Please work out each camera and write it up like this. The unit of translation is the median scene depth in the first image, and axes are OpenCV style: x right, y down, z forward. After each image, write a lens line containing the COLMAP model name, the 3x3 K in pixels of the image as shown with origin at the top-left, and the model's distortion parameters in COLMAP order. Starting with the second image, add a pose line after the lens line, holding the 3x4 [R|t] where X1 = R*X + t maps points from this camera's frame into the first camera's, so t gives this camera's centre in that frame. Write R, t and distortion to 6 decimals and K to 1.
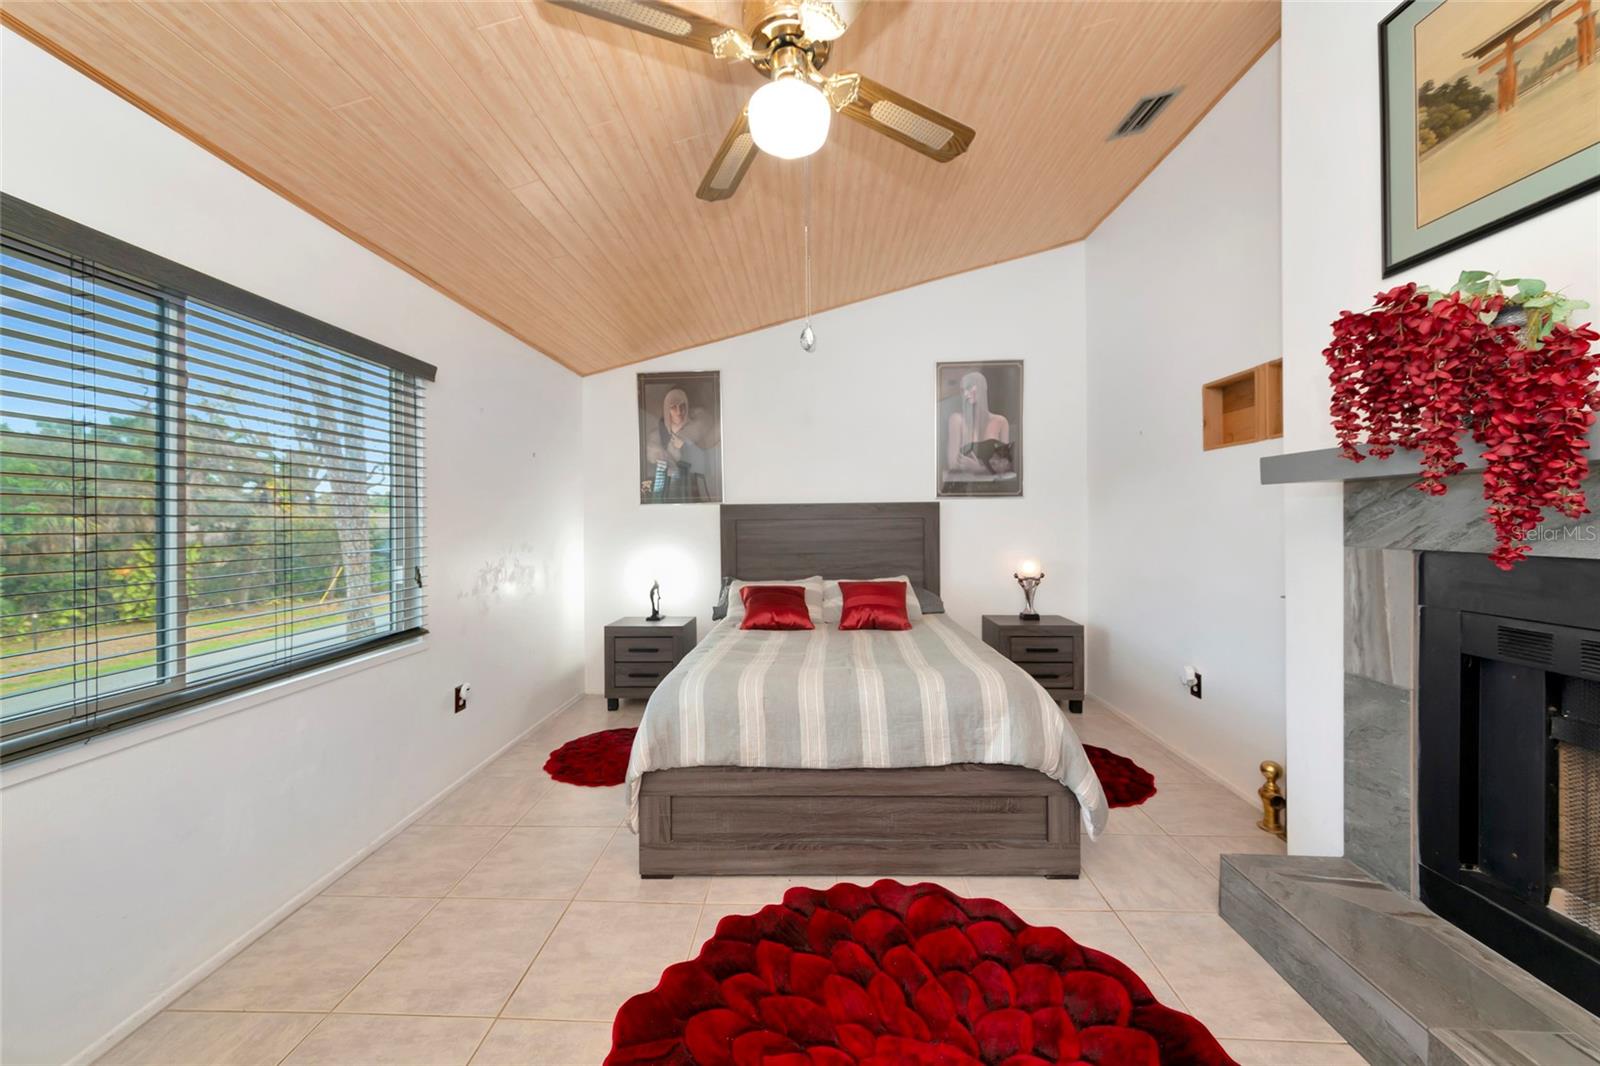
lens RADIAL K [[556.6, 0, 802.5], [0, 556.6, 515.4], [0, 0, 1]] dist [0.014598, -0.008034]
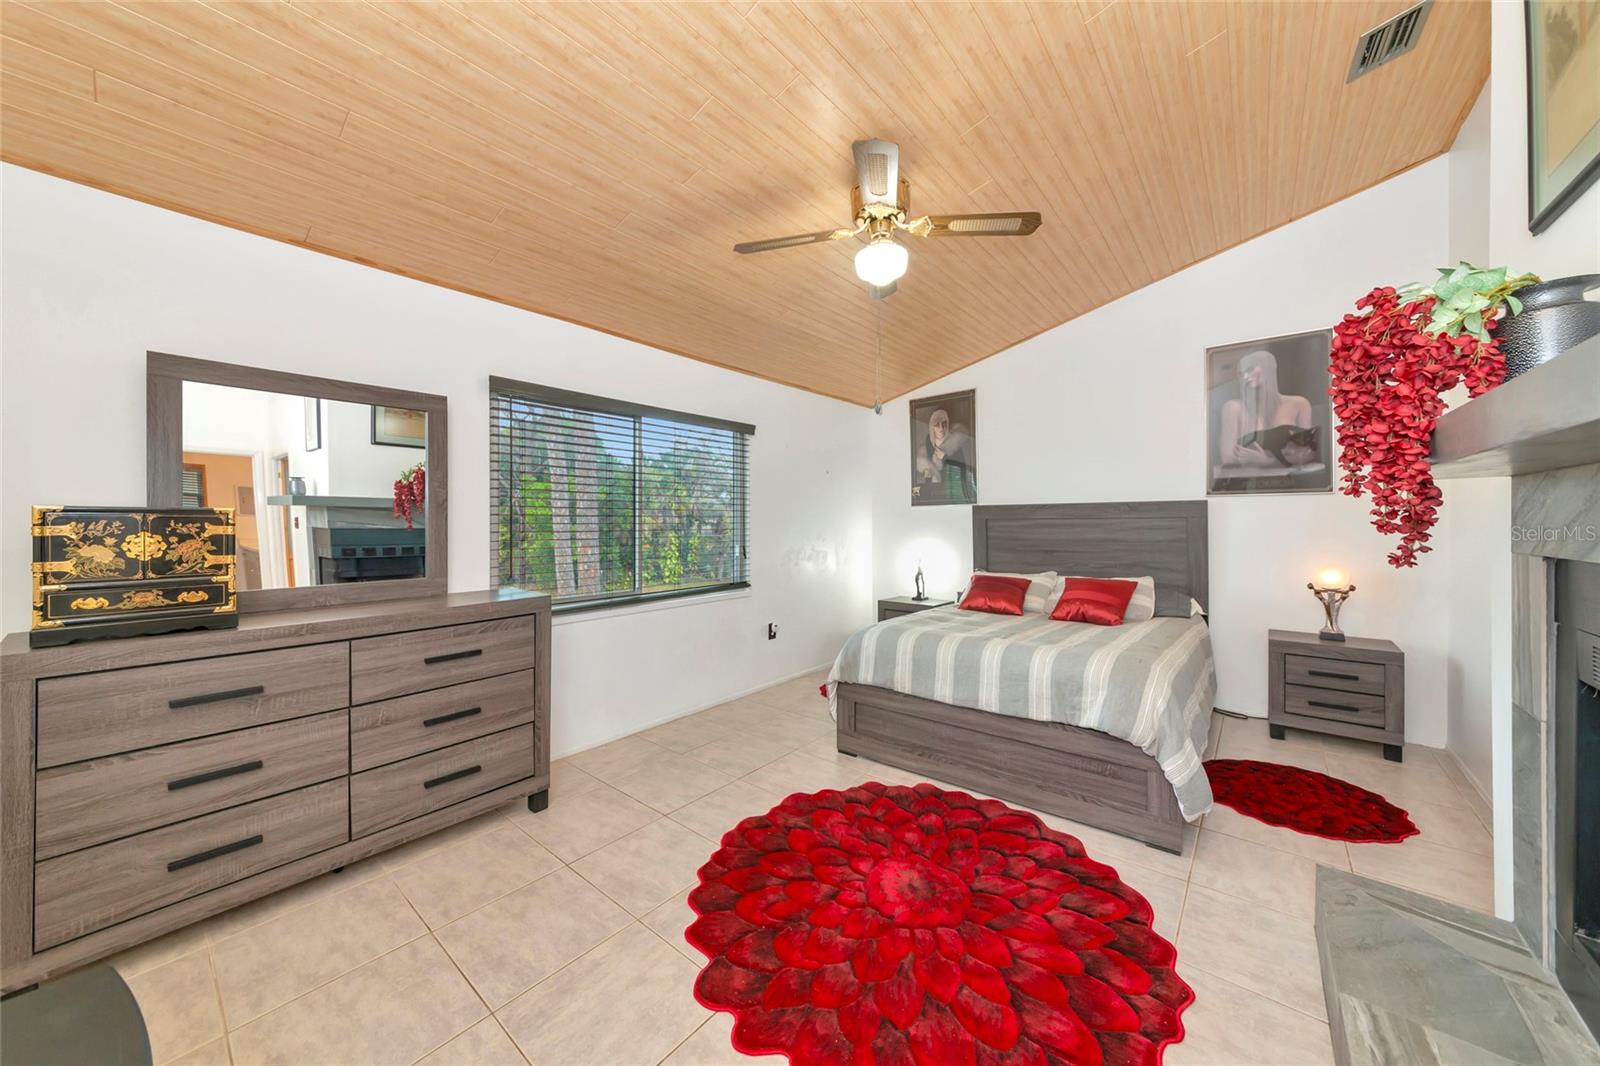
lens RADIAL K [[568.6, 0, 801.7], [0, 568.6, 507.7], [0, 0, 1]] dist [-0.000079, -0.000123]
pose [[0.792862, -0.008981, -0.609336, 0.370674], [0.001930, 0.999923, -0.012227, -0.001744], [0.609399, 0.008518, 0.792818, -0.191891]]
